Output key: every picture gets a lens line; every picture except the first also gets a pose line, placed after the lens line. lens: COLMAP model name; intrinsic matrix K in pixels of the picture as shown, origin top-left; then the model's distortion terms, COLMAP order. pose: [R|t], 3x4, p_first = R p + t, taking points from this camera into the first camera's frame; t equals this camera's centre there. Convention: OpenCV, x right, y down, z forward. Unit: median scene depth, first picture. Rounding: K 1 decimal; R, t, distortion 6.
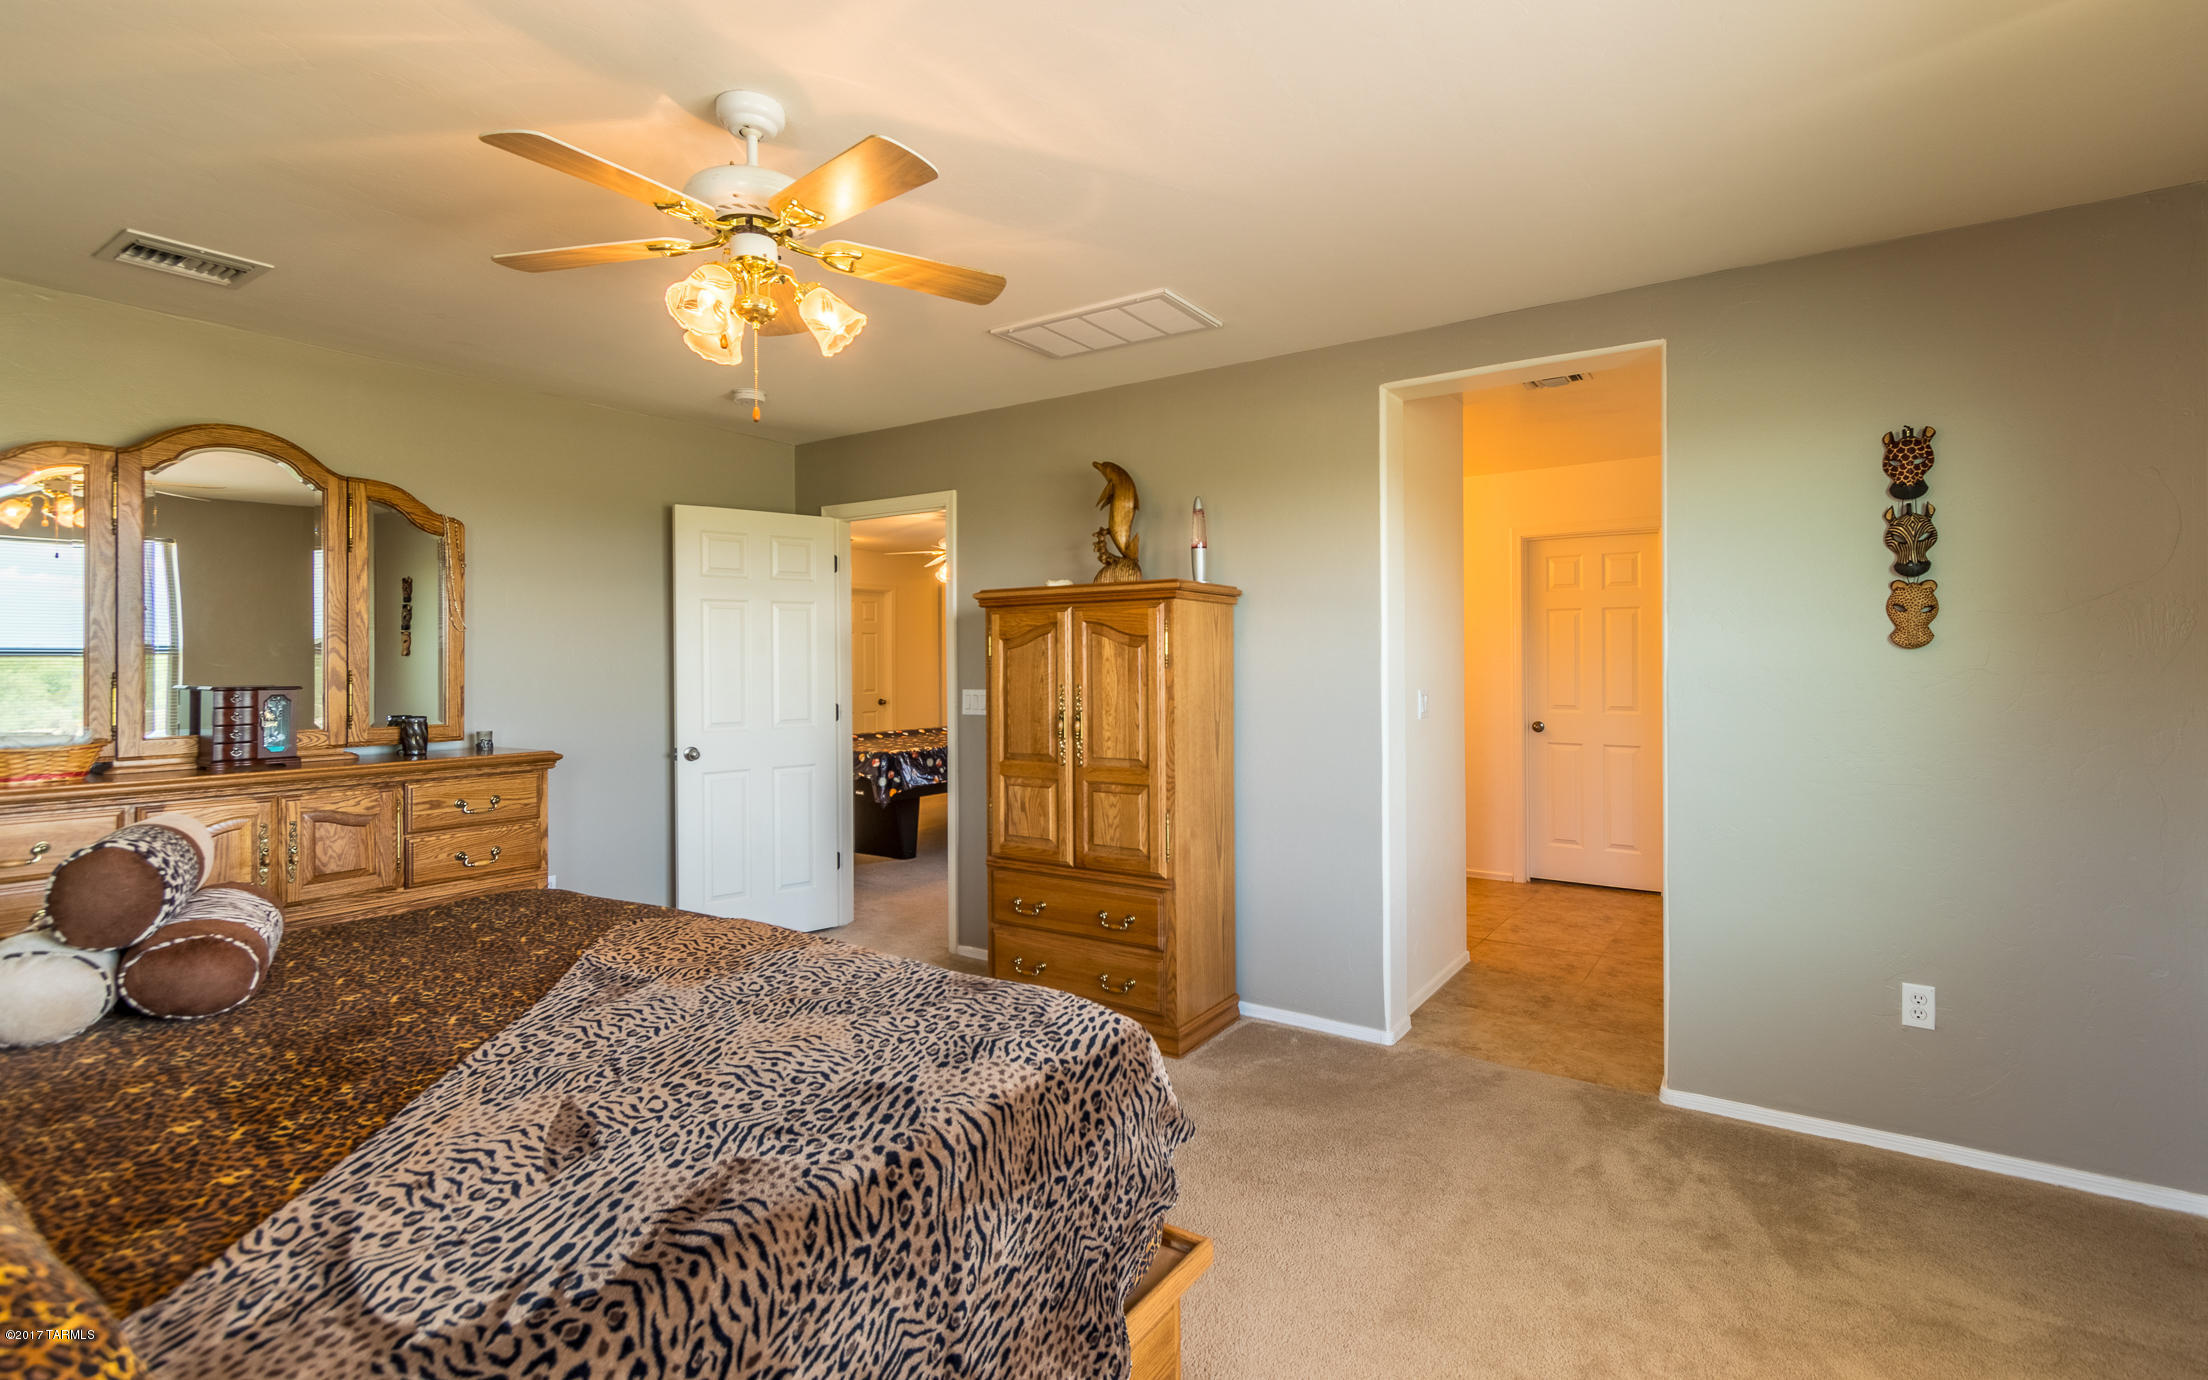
lens RADIAL K [[1022.1, 0, 1101.0], [0, 1022.1, 673.0], [0, 0, 1]] dist [0.008653, 0.000471]
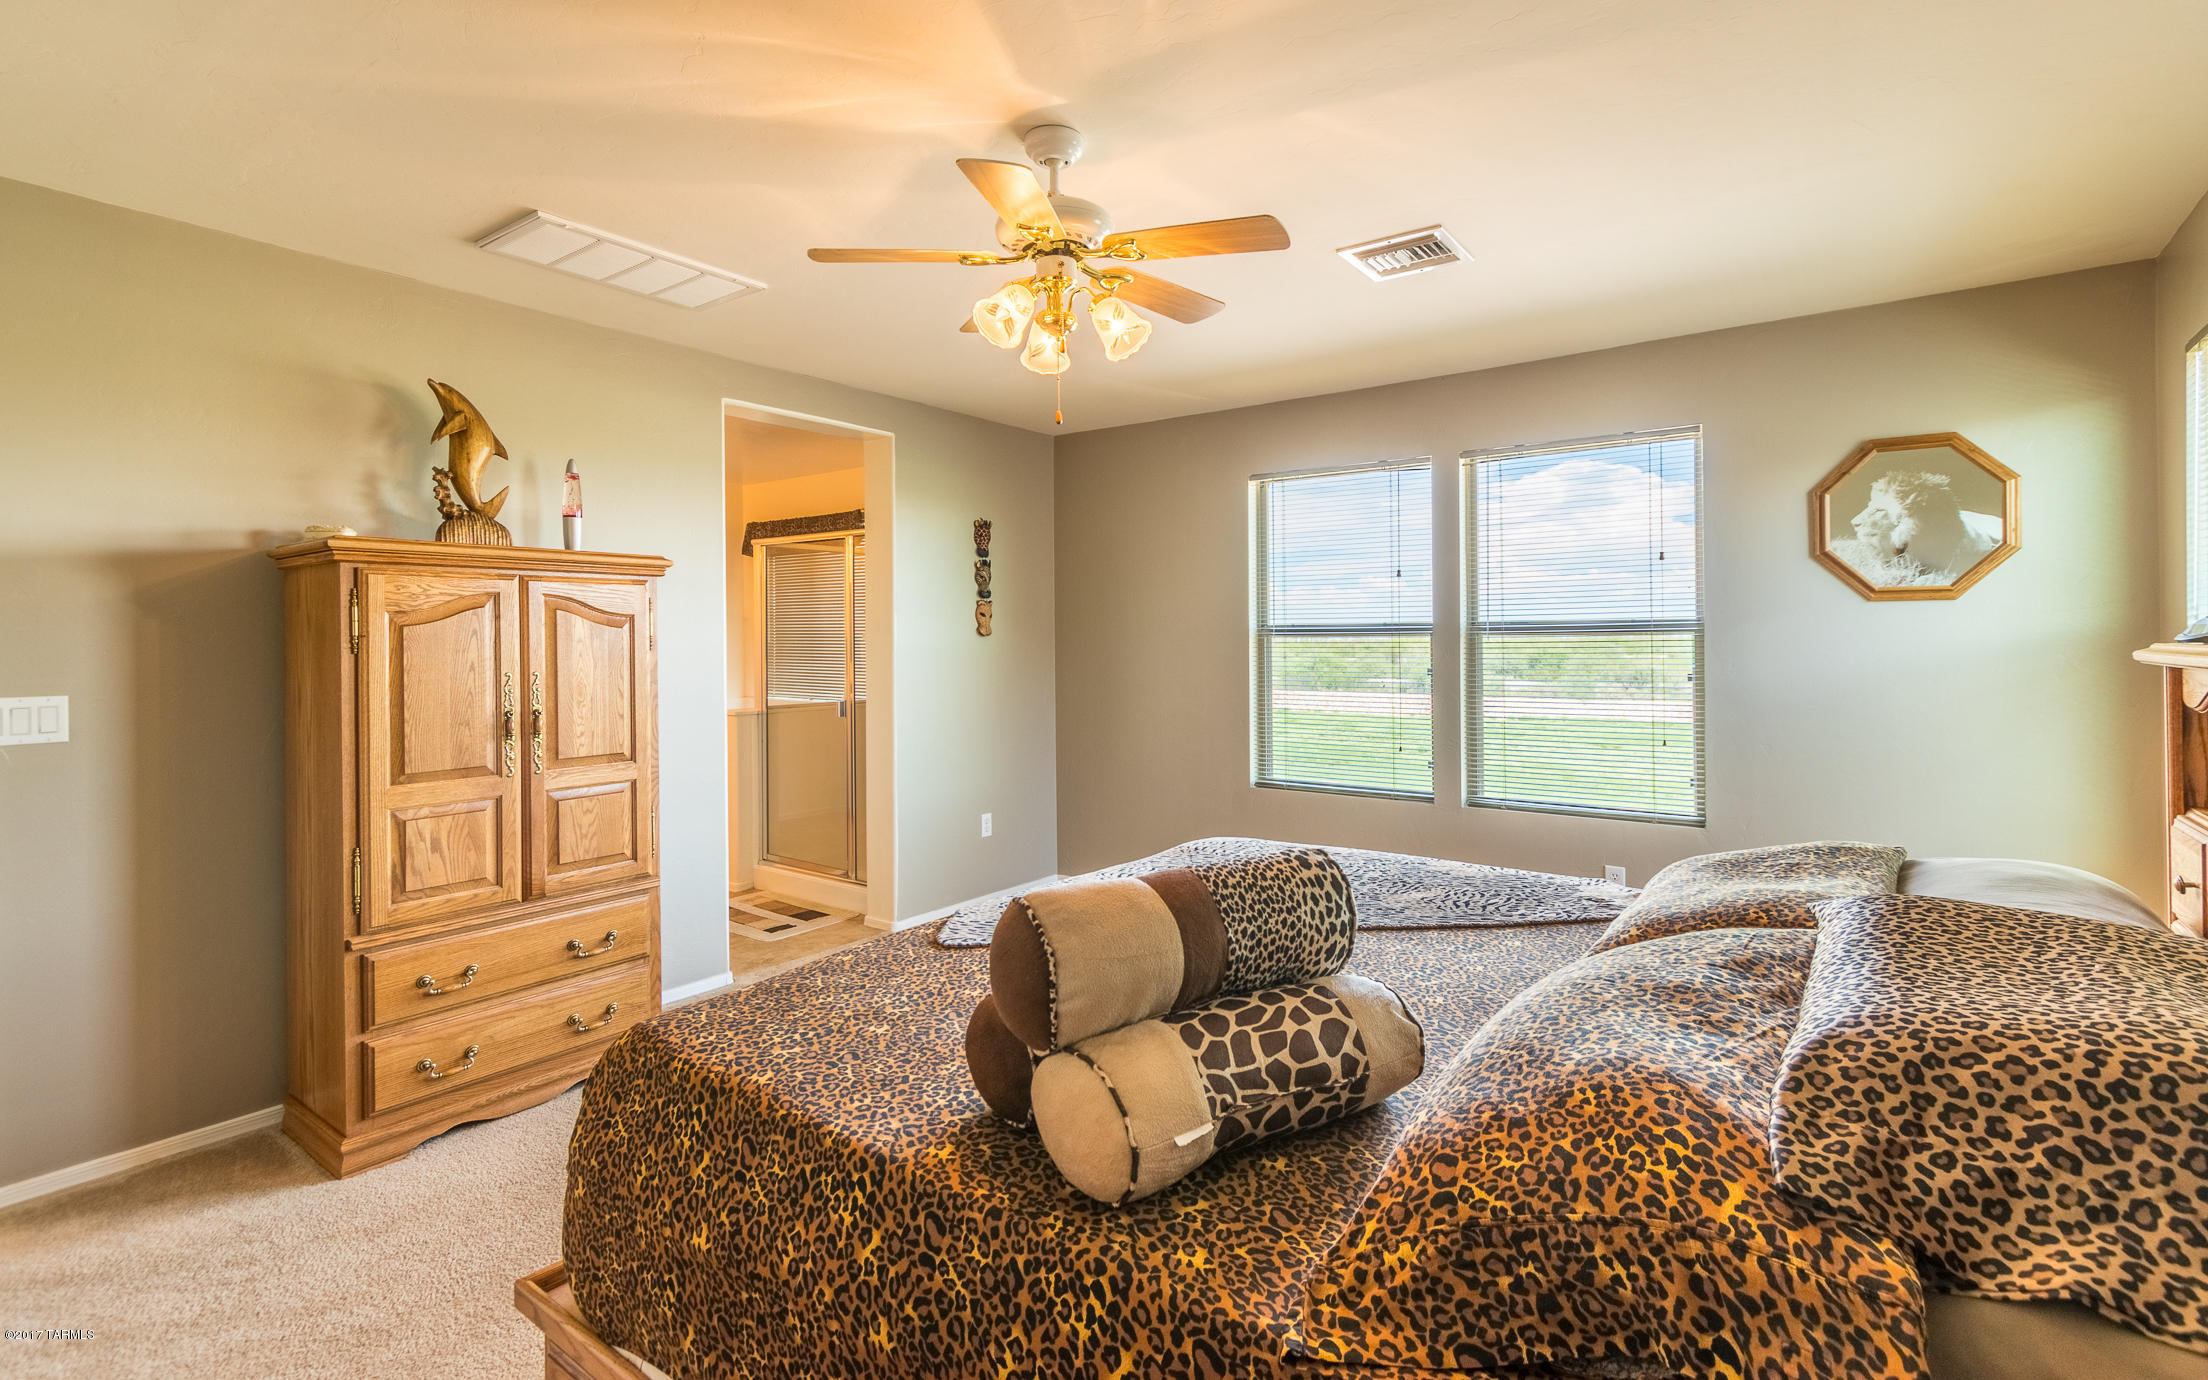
lens RADIAL K [[1022.1, 0, 1134.4], [0, 1022.1, 634.7], [0, 0, 1]] dist [0.008653, 0.000471]
pose [[0.031167, 0.011201, 0.999451, -0.859785], [0.018631, 0.999757, -0.011785, 0.000389], [-0.999341, 0.018988, 0.030951, 0.531507]]
